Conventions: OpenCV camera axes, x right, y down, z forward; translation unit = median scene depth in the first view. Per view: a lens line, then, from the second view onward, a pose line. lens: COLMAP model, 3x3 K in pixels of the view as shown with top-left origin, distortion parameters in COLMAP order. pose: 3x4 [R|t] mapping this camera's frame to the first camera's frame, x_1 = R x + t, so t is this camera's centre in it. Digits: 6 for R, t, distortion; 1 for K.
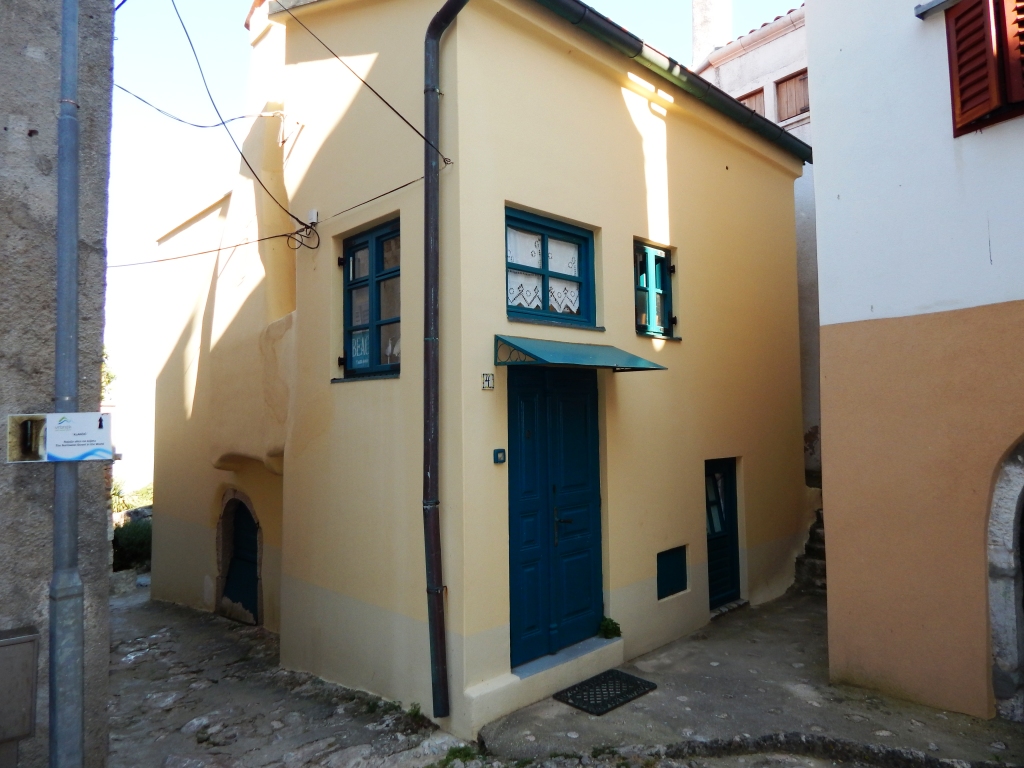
lens RADIAL K [[662.9, 0, 511.1], [0, 662.9, 383.6], [0, 0, 1]] dist [-0.012020, 0.001362]
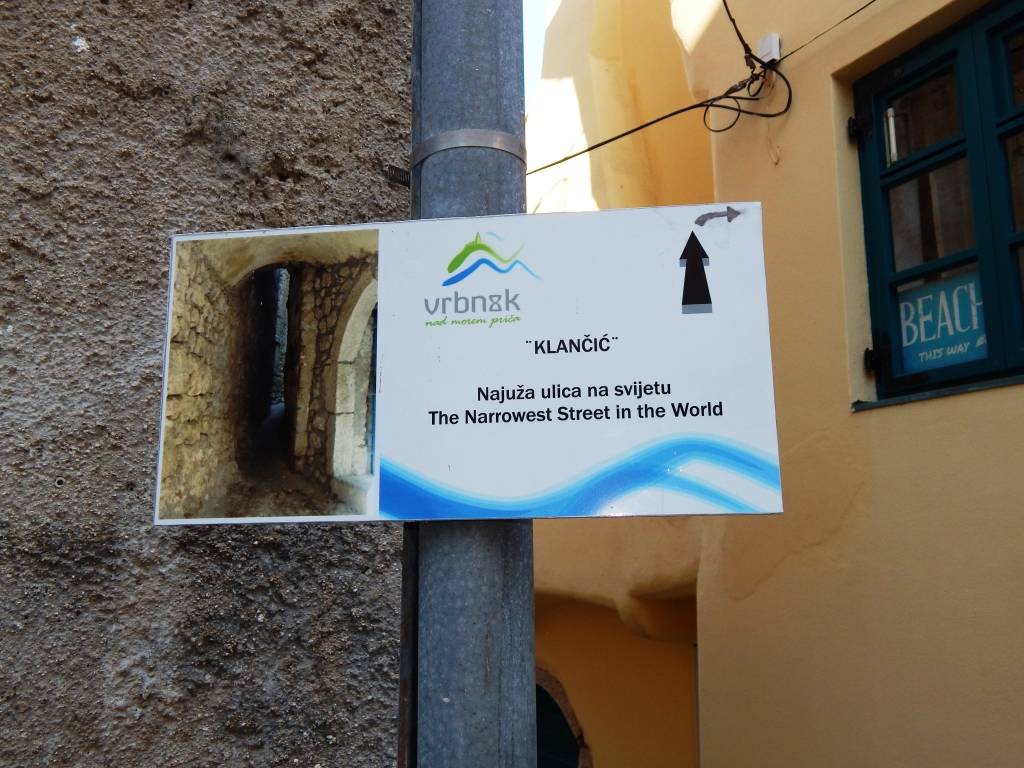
lens RADIAL K [[920.4, 0, 512.7], [0, 920.4, 383.6], [0, 0, 1]] dist [-0.005138, 0.001807]
pose [[0.957118, -0.039589, -0.286982, -0.561463], [0.000146, 0.990685, -0.136175, 0.106128], [0.289700, 0.130294, 0.948208, 0.736536]]
